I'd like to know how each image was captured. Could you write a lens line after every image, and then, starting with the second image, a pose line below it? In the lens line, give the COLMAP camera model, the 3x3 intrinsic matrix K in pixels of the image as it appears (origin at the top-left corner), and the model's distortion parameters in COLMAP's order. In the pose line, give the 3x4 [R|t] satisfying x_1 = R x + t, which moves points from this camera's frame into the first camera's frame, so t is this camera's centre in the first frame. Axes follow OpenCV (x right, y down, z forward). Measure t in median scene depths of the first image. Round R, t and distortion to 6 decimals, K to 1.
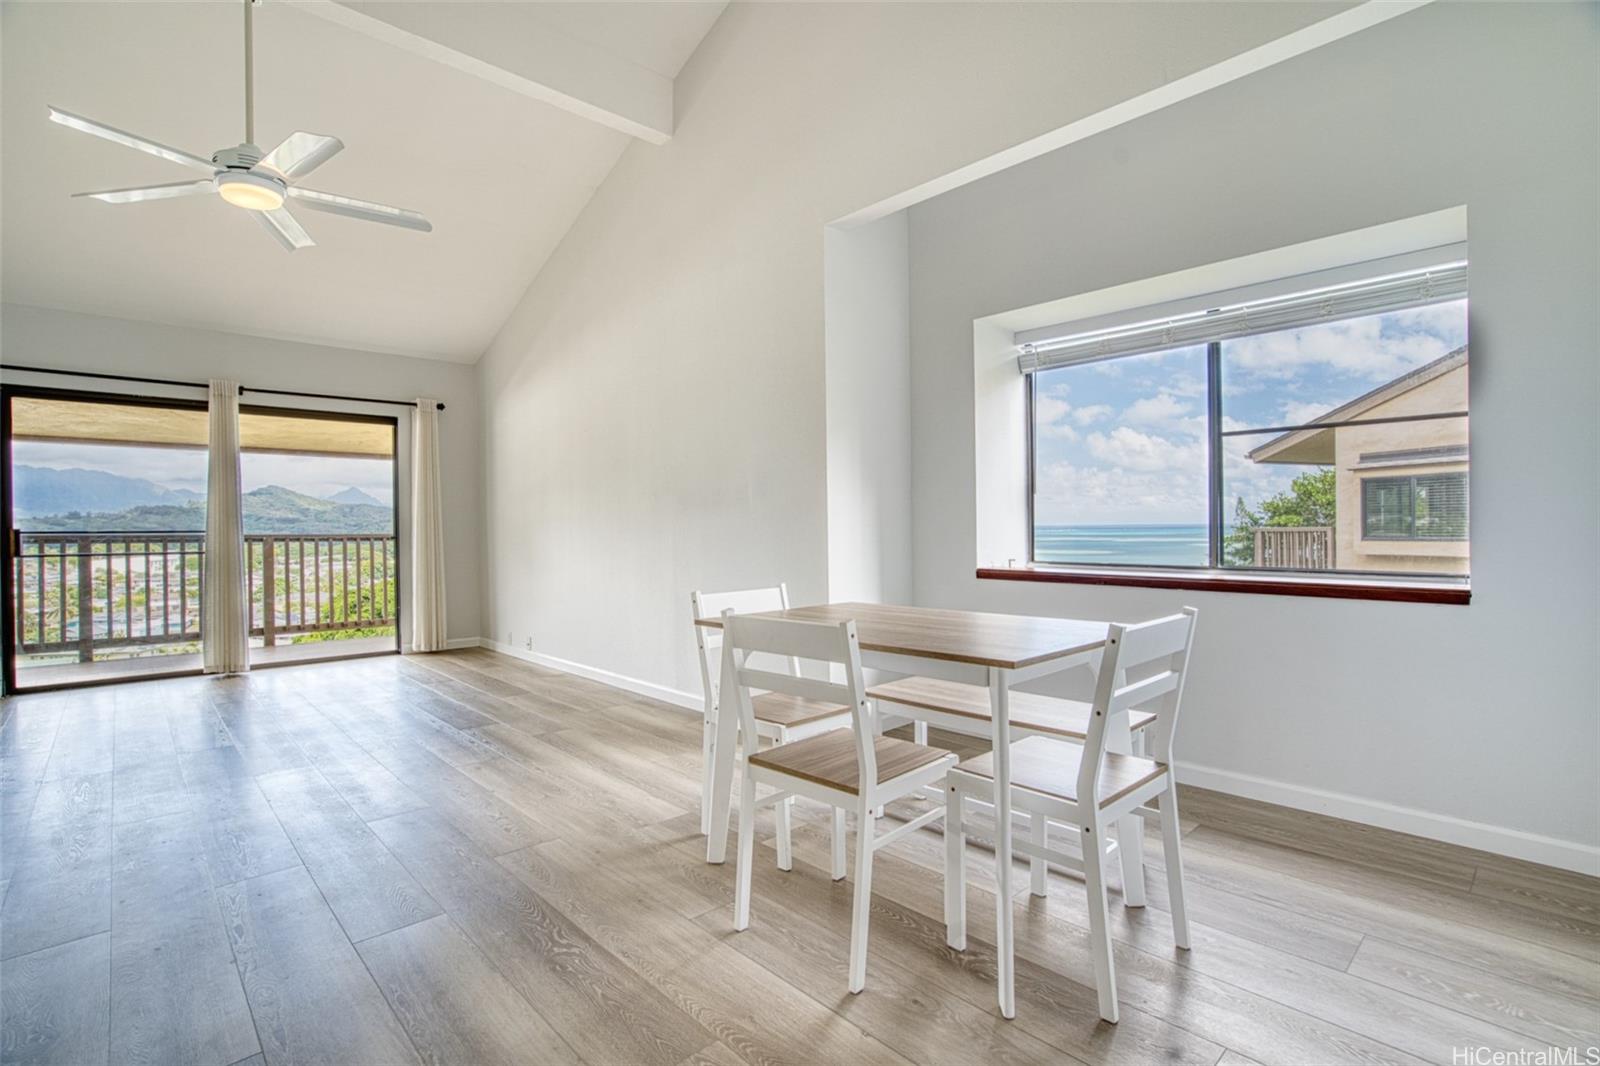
lens RADIAL K [[761.3, 0, 800.0], [0, 761.3, 533.0], [0, 0, 1]] dist [-0.066951, 0.030999]
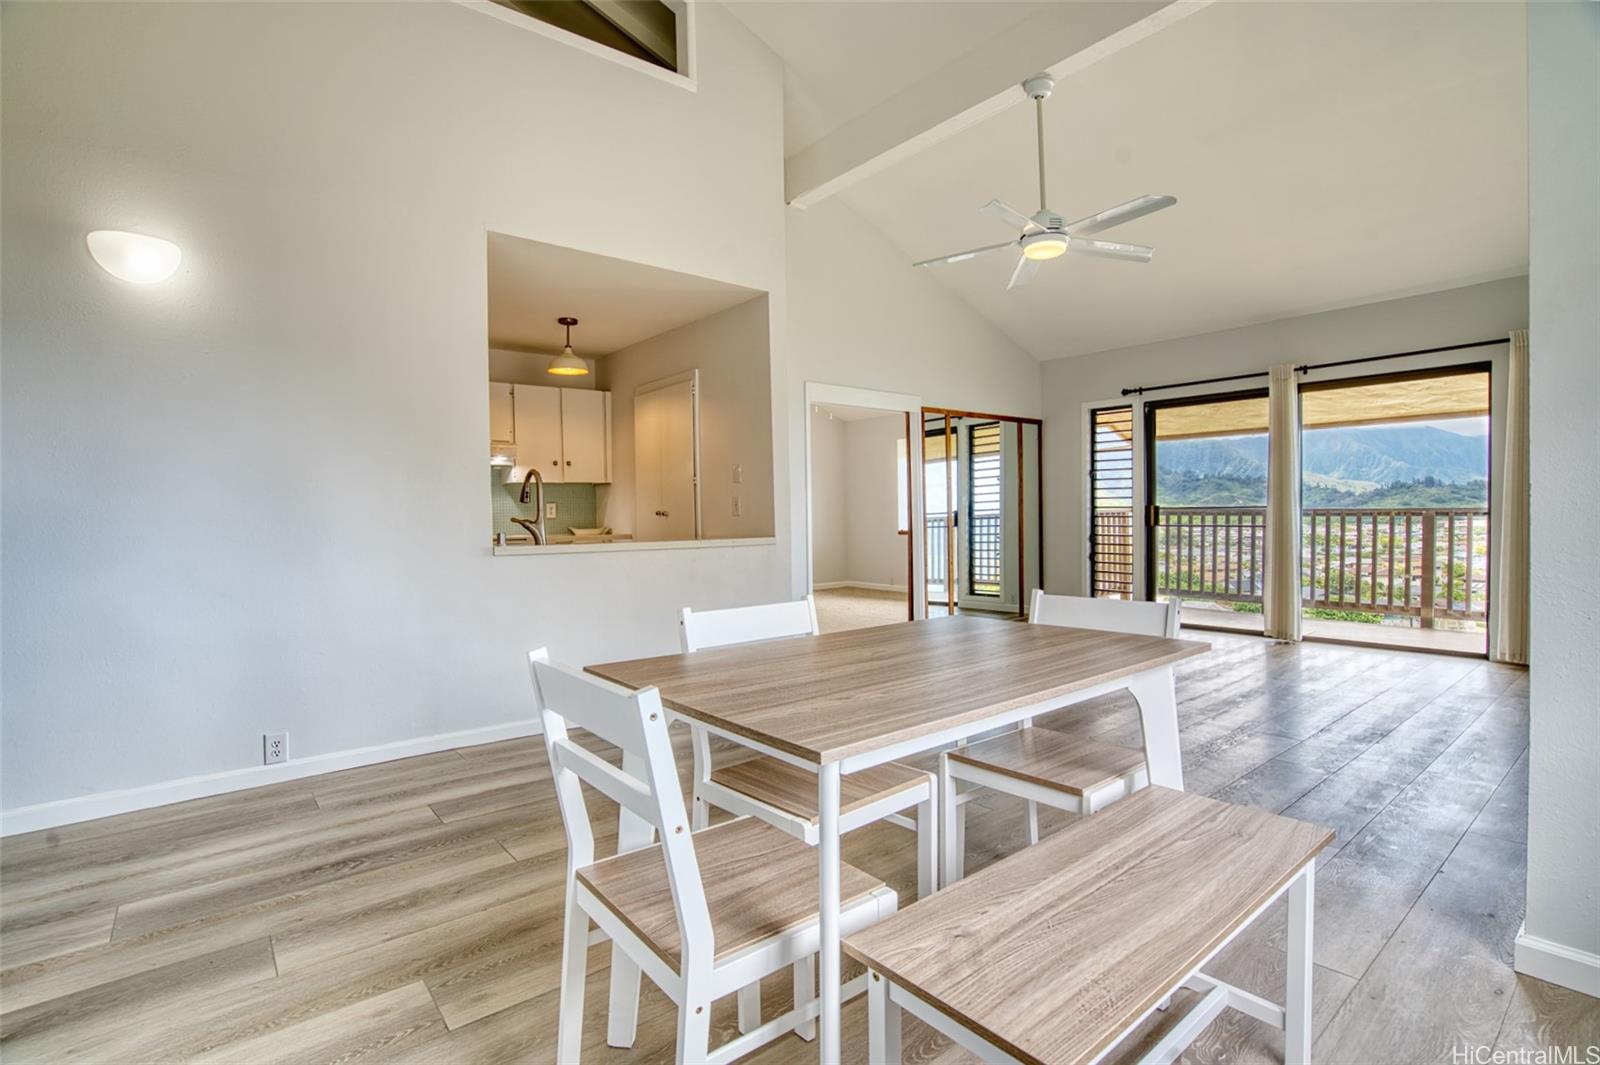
lens RADIAL K [[761.3, 0, 800.0], [0, 761.3, 532.5], [0, 0, 1]] dist [-0.066951, 0.030999]
pose [[-0.079298, 0.035651, -0.996213, 0.344327], [0.009447, 0.999342, 0.035011, -0.009325], [0.996806, -0.006635, -0.079583, 0.385869]]
